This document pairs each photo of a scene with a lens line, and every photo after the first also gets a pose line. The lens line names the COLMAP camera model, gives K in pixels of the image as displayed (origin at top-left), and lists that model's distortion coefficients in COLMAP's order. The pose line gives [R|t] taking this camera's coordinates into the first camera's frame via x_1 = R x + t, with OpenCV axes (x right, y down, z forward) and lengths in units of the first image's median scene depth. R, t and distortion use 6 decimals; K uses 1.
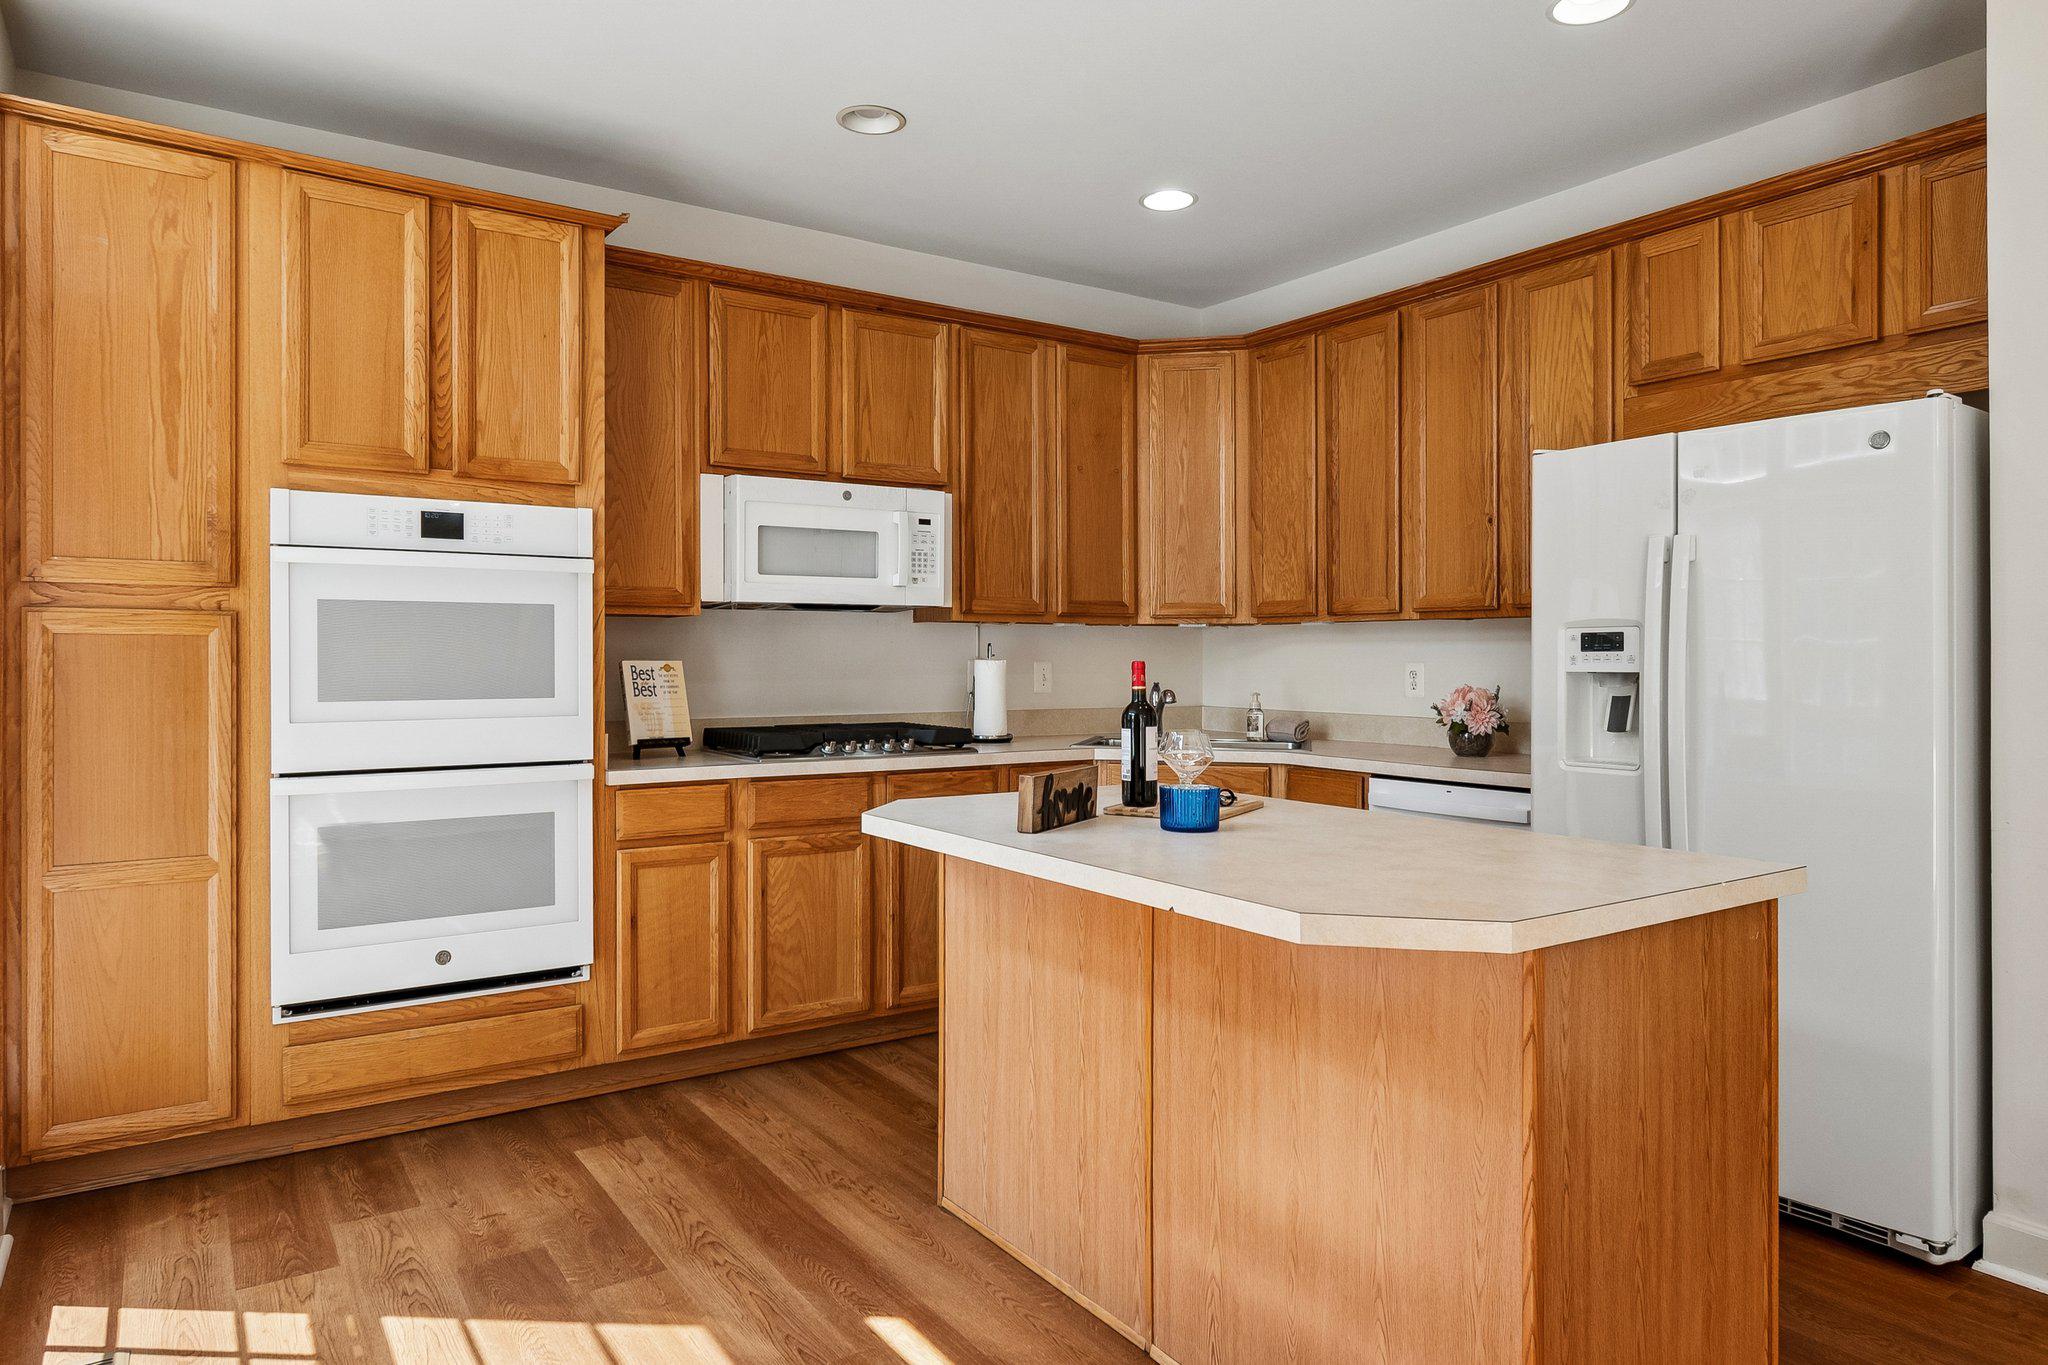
lens RADIAL K [[1272.8, 0, 1034.7], [0, 1272.8, 662.4], [0, 0, 1]] dist [0.000056, 0.001739]
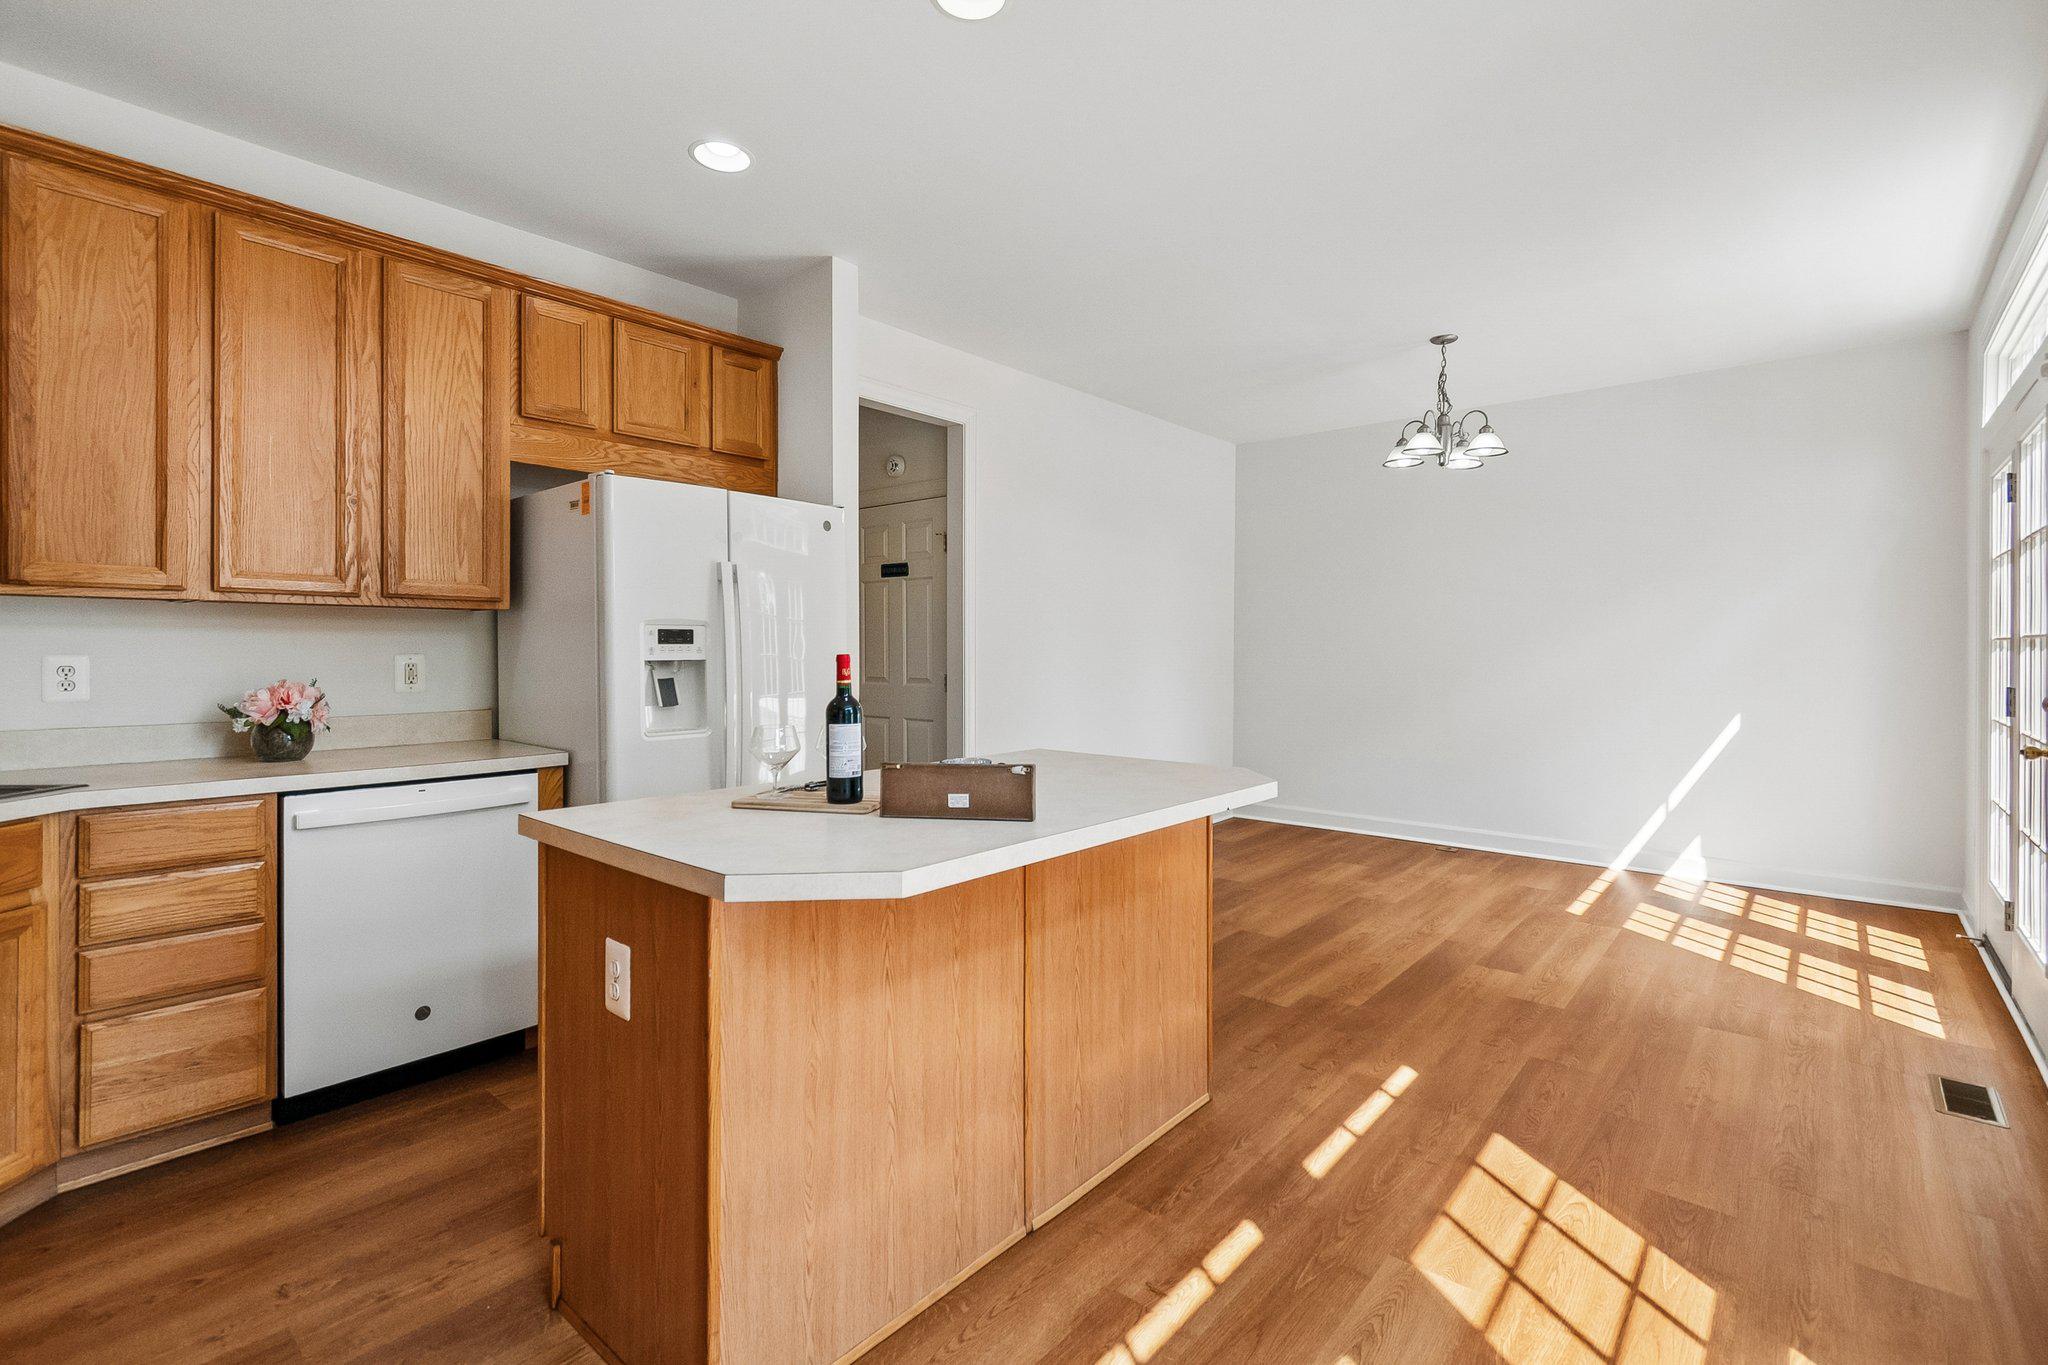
lens RADIAL K [[925.1, 0, 1025.4], [0, 925.1, 650.0], [0, 0, 1]] dist [0.013511, -0.004831]
pose [[-0.256137, -0.002965, 0.966636, -0.484310], [0.001612, 0.999993, 0.003494, -0.004683], [-0.966639, 0.002453, -0.256130, 0.790223]]
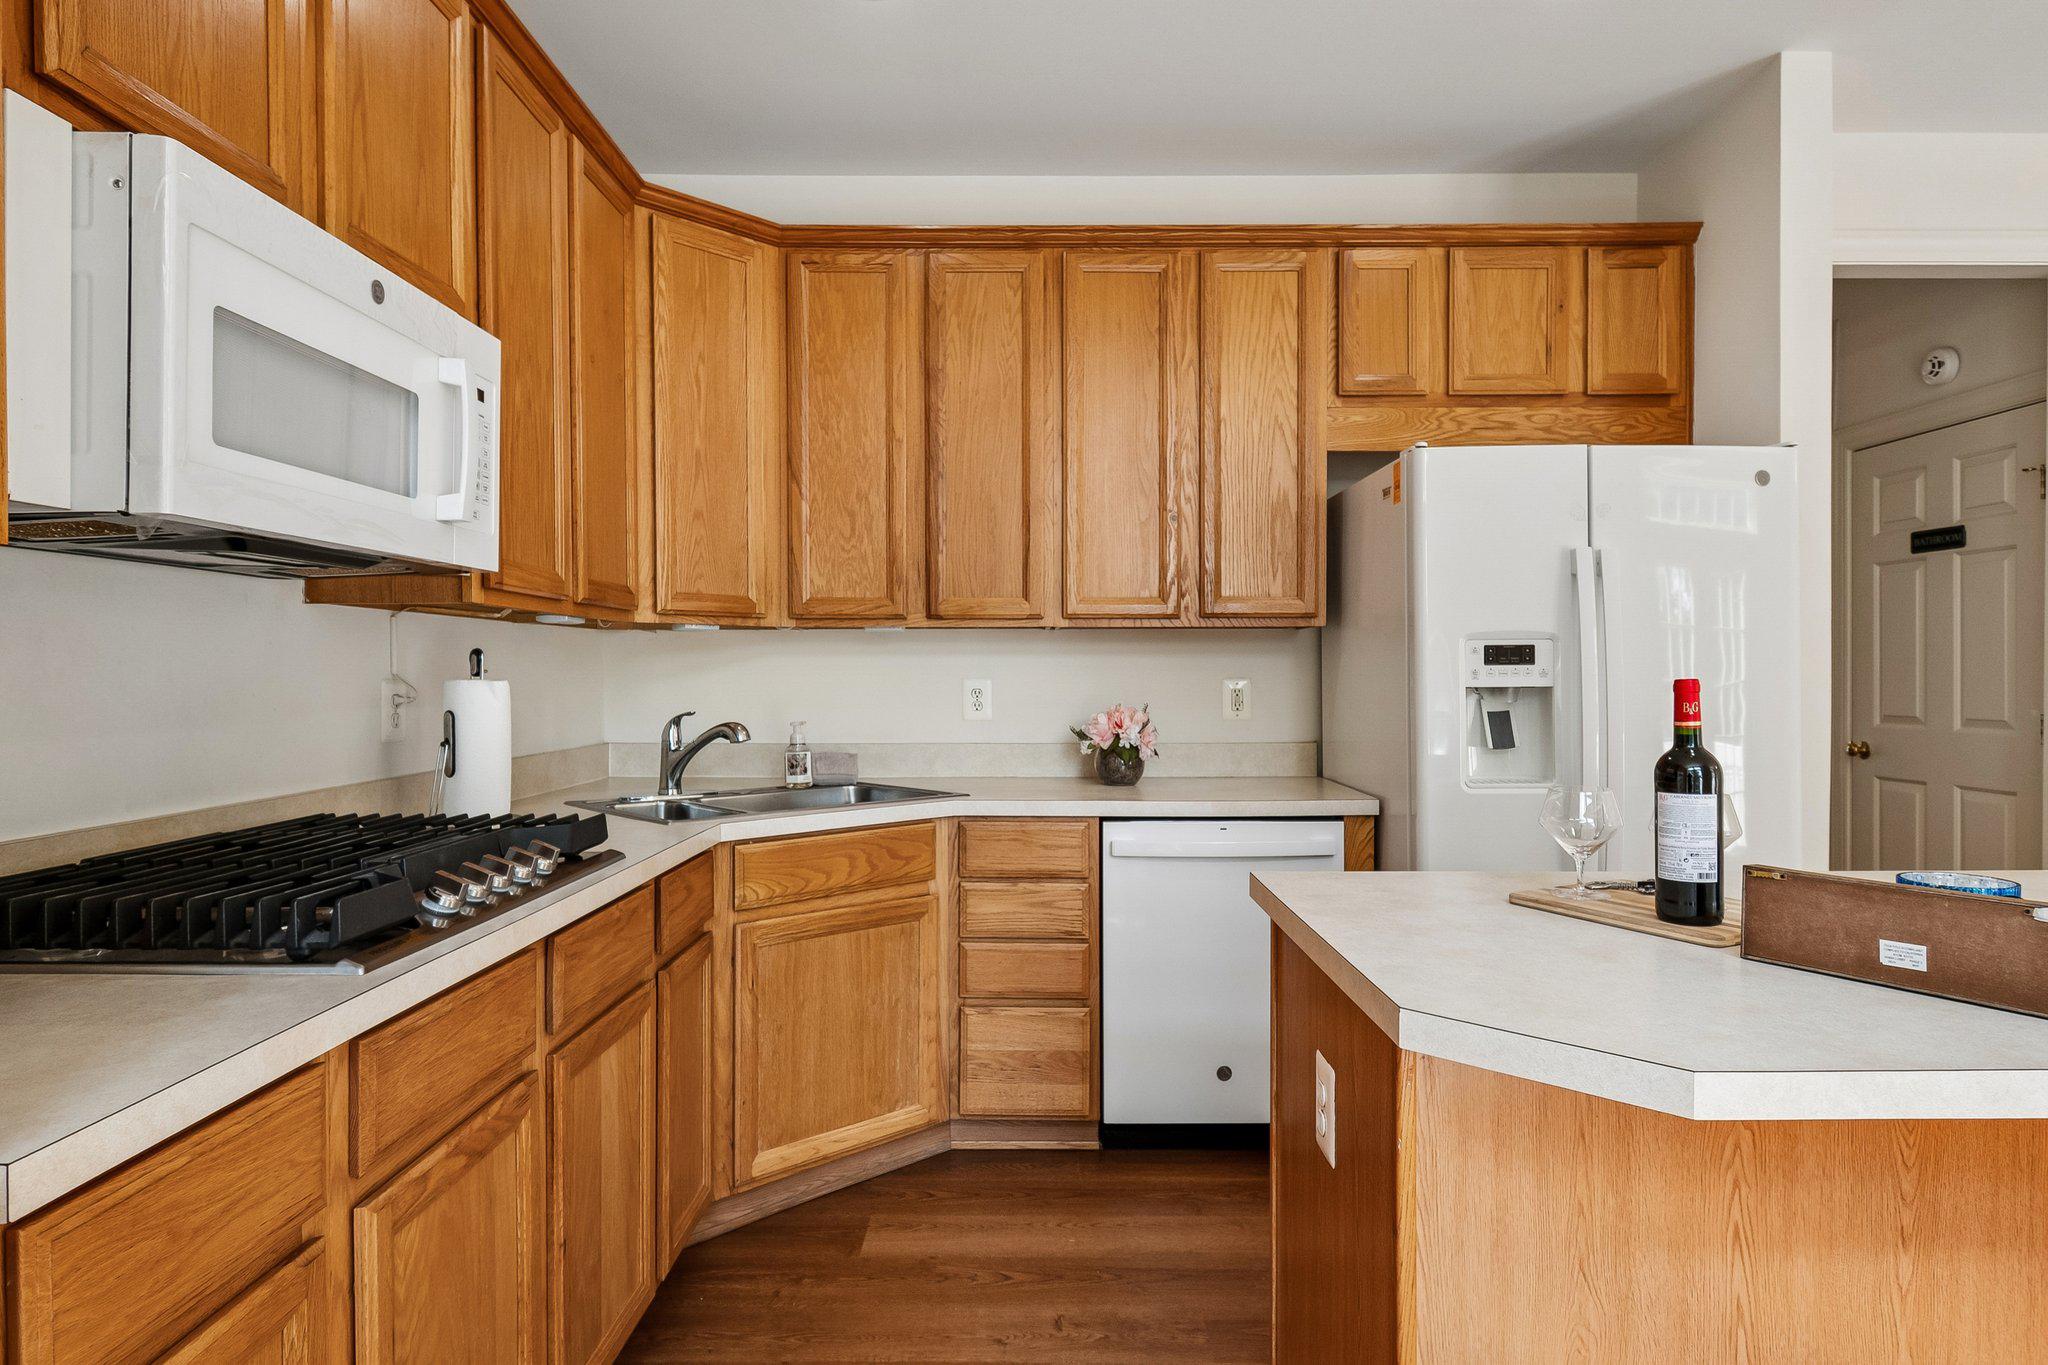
lens RADIAL K [[1133.1, 0, 1029.4], [0, 1133.1, 687.7], [0, 0, 1]] dist [0.003309, -0.001711]
pose [[0.562545, -0.013809, 0.826651, -0.400224], [0.006579, 0.999904, 0.012225, -0.003891], [-0.826740, -0.001438, 0.562582, 0.721541]]
